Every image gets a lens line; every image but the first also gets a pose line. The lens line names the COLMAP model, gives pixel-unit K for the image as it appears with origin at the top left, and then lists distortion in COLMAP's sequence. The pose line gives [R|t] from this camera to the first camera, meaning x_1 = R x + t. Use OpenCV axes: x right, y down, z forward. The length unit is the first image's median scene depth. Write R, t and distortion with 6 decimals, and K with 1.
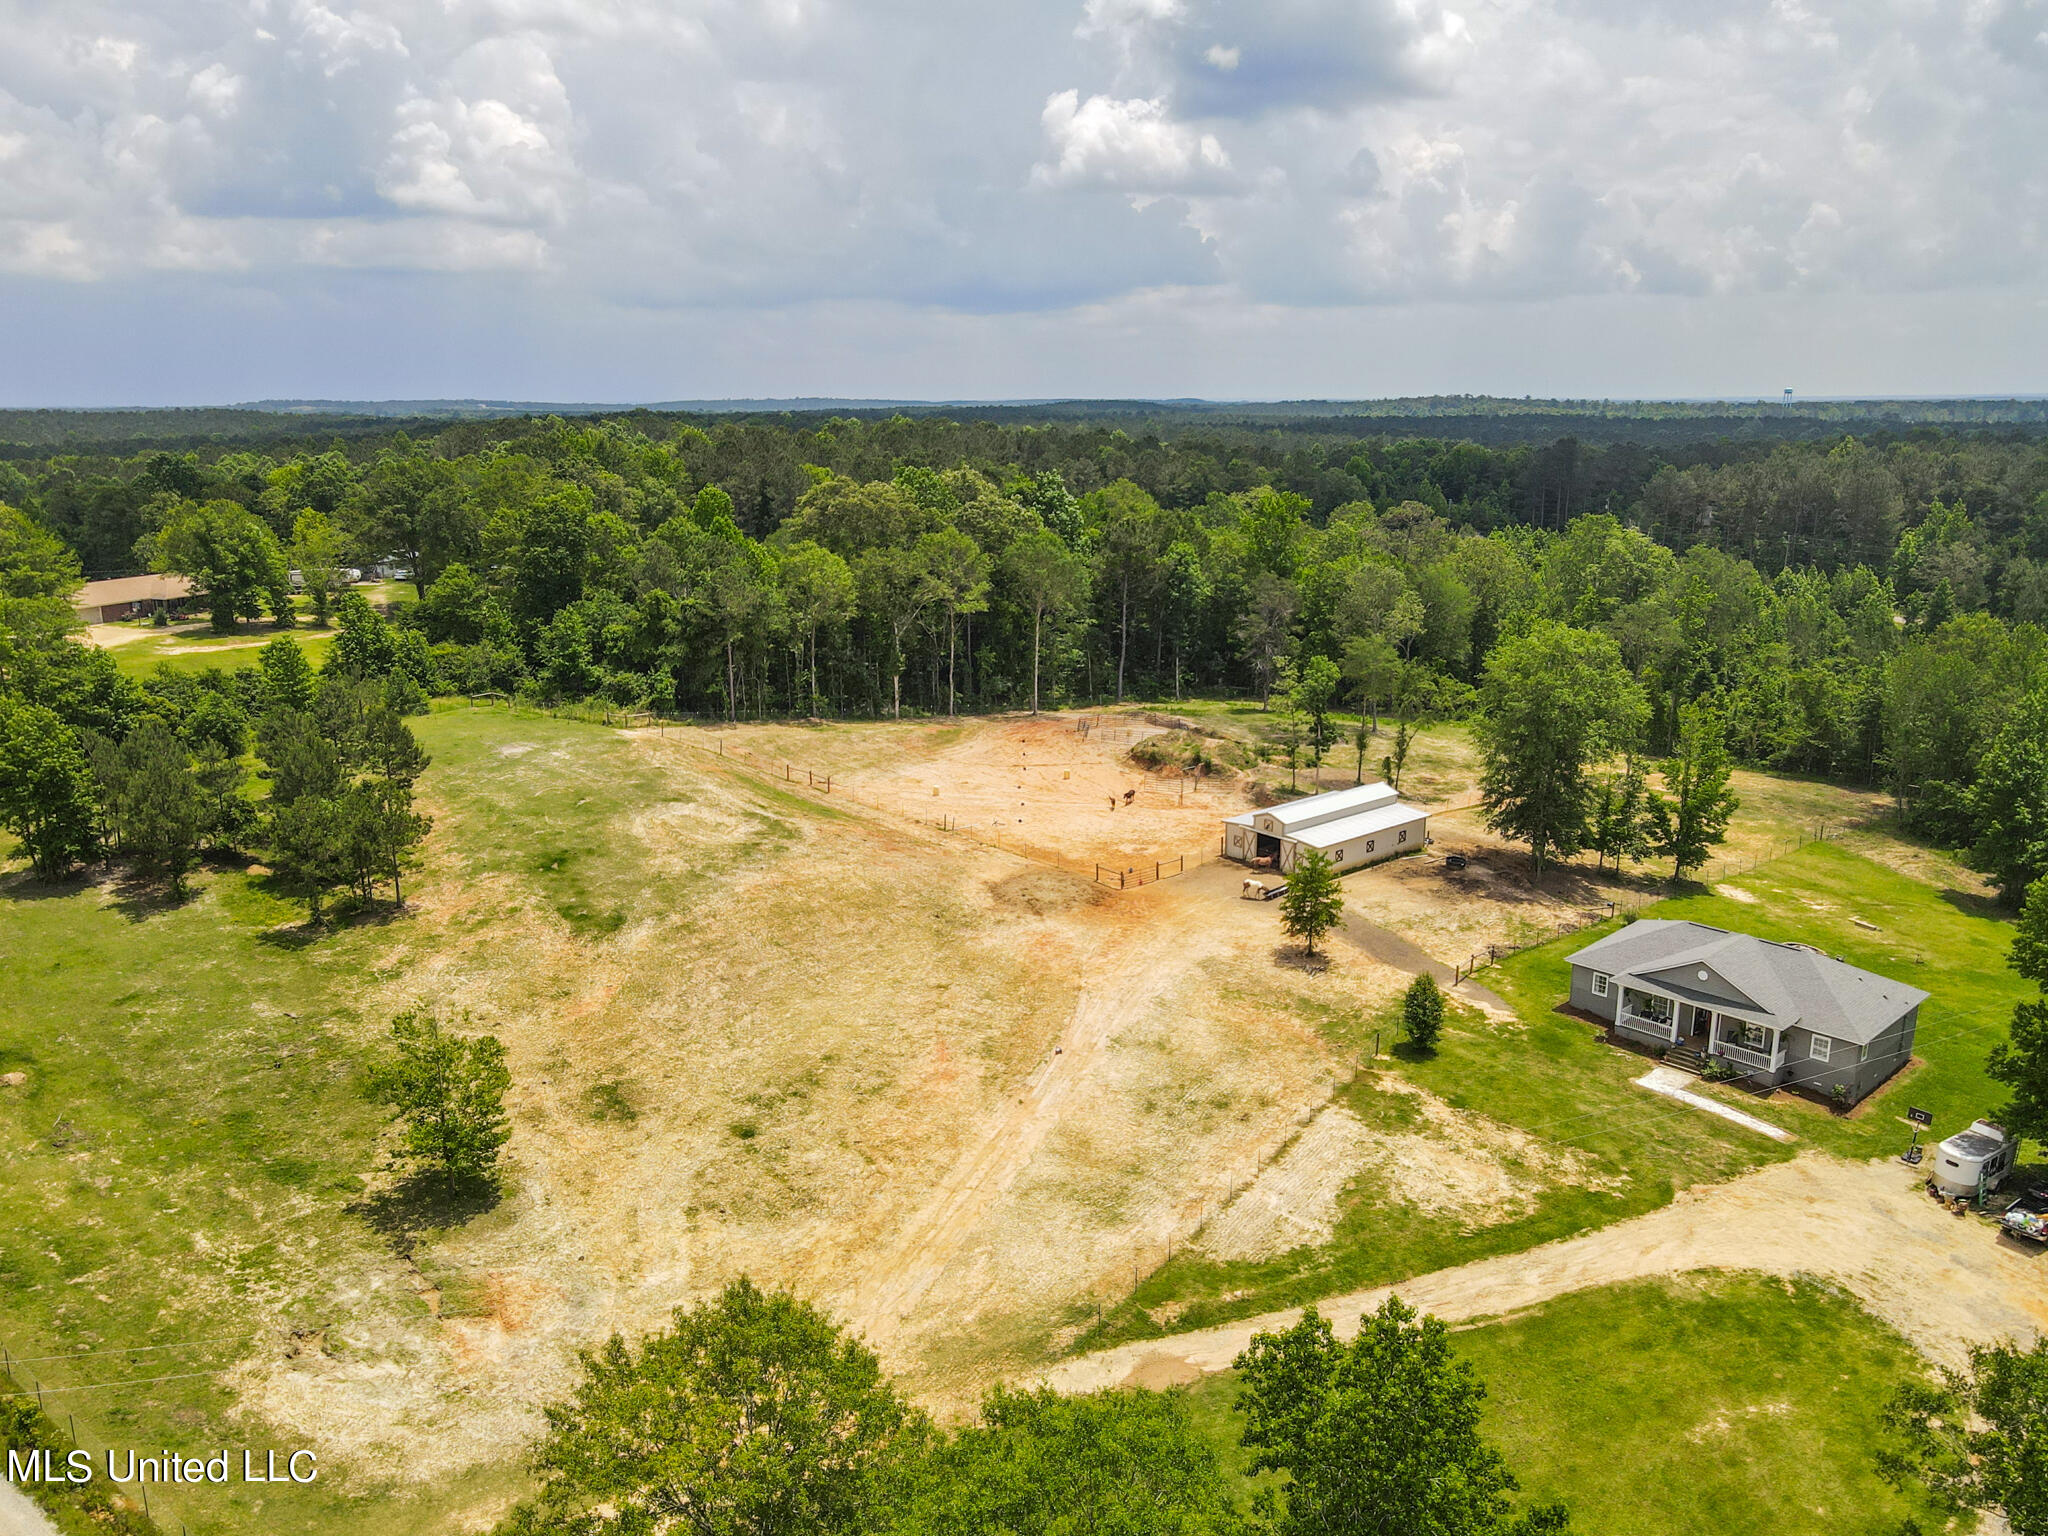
lens RADIAL K [[1515.8, 0, 1022.6], [0, 1515.8, 774.3], [0, 0, 1]] dist [-0.002108, 0.027000]
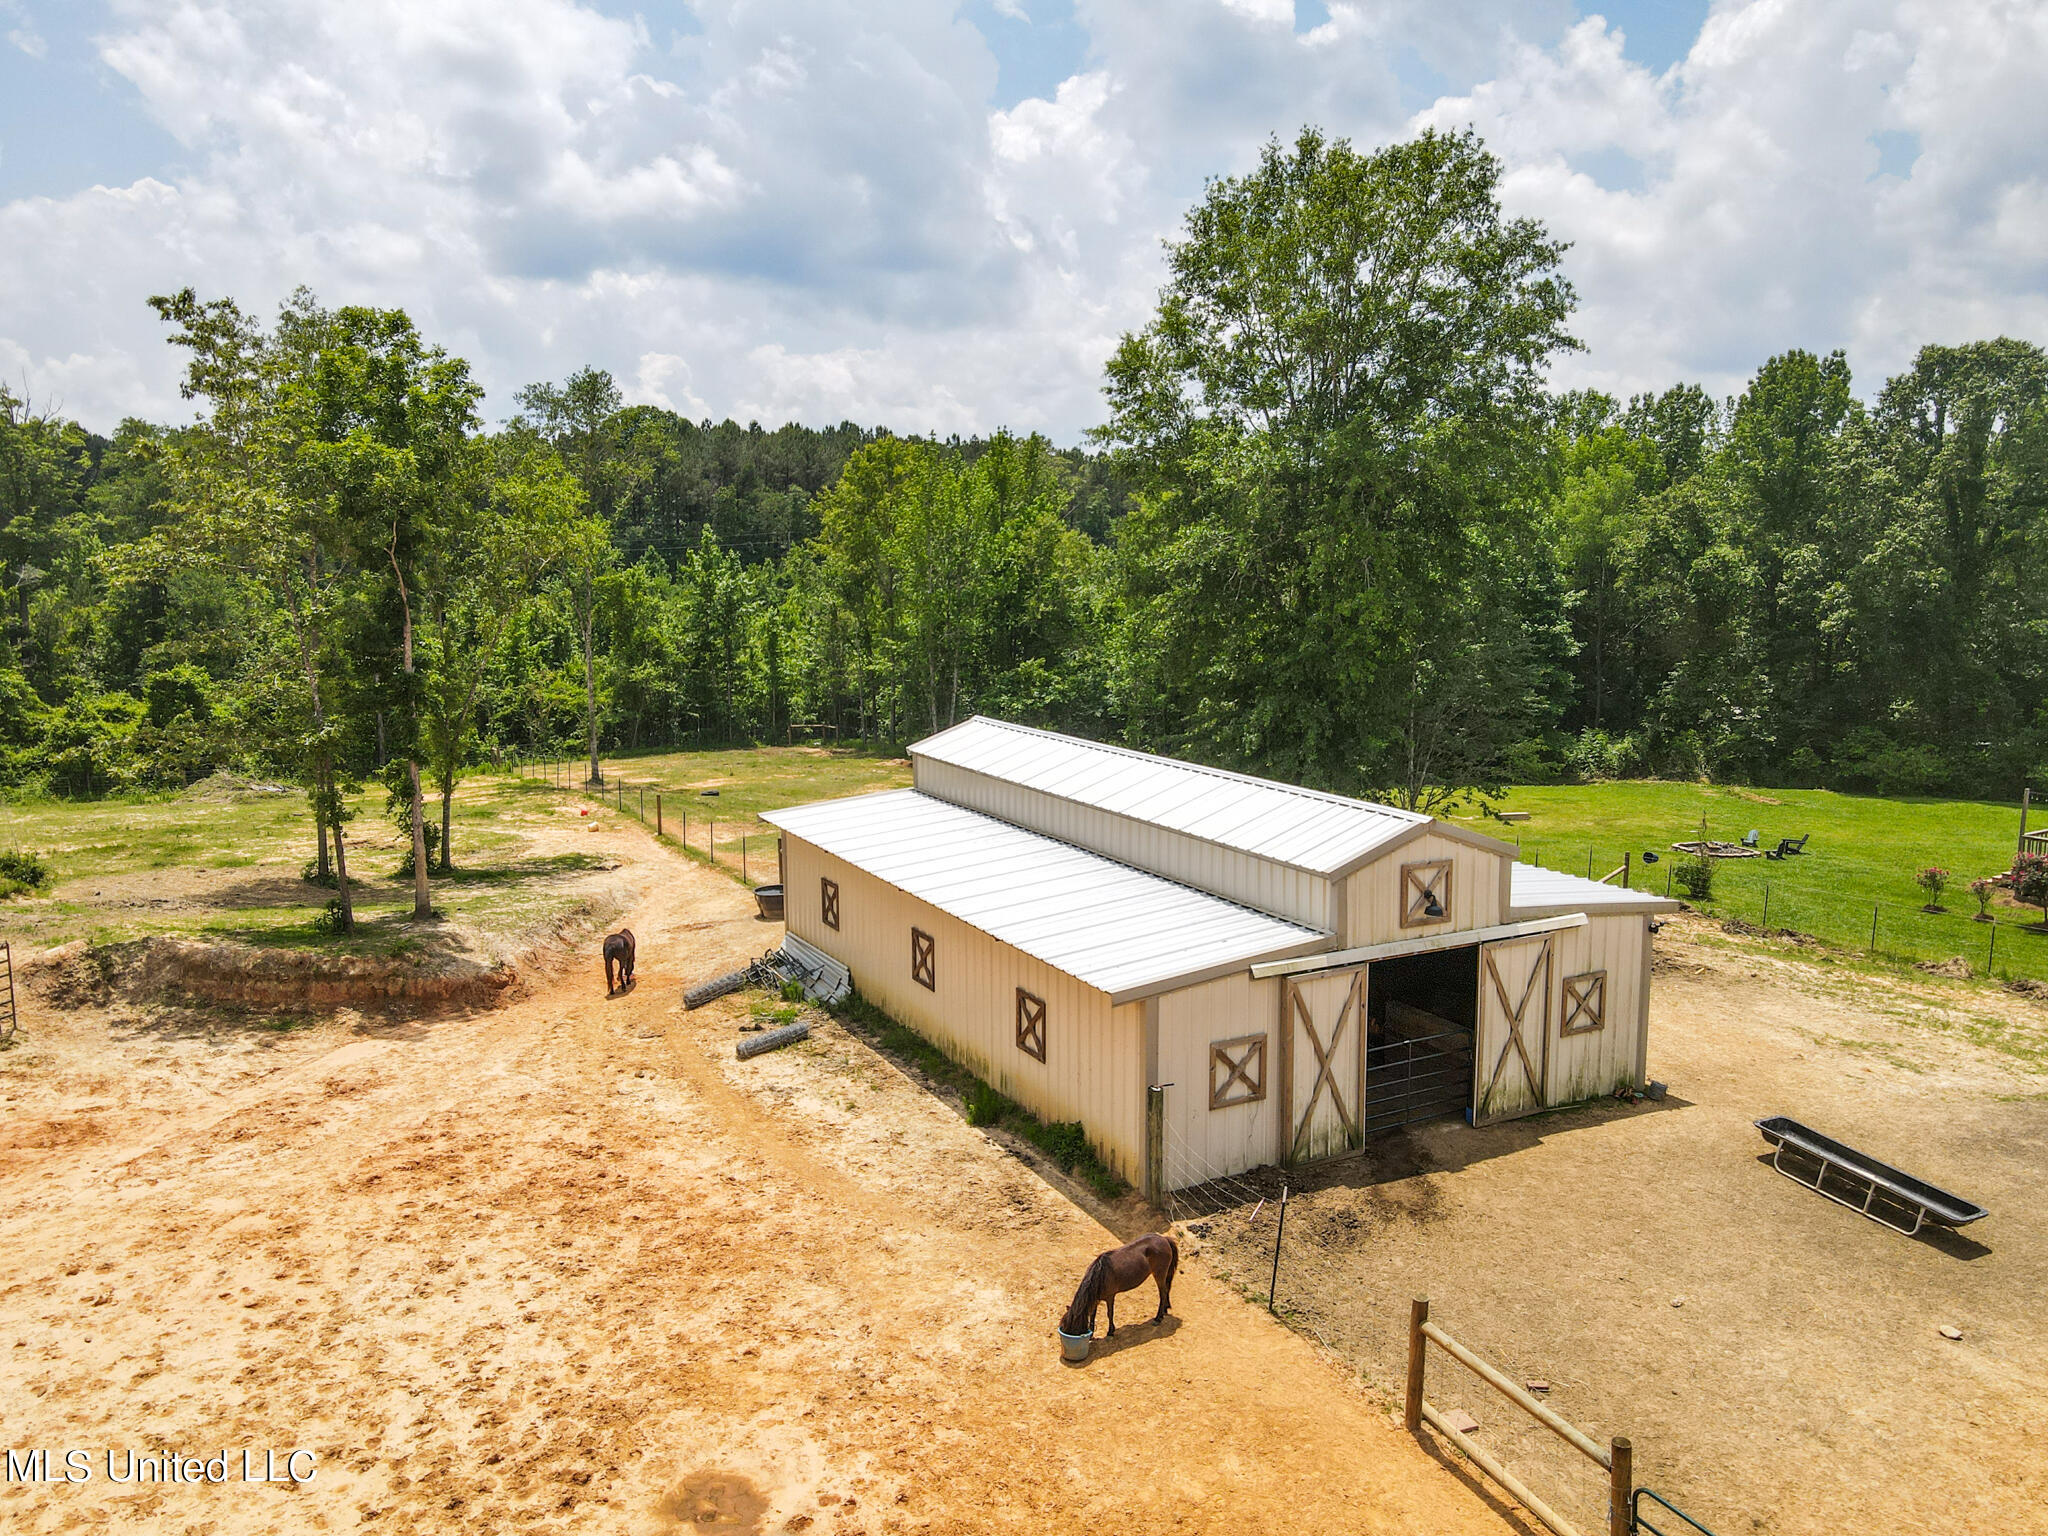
lens RADIAL K [[1515.8, 0, 1025.1], [0, 1515.8, 774.2], [0, 0, 1]] dist [-0.002108, 0.027000]
pose [[0.213978, -0.140938, 0.966618, -0.016223], [0.241300, 0.966497, 0.087505, -0.006602], [-0.946566, 0.214521, 0.240818, 1.056160]]
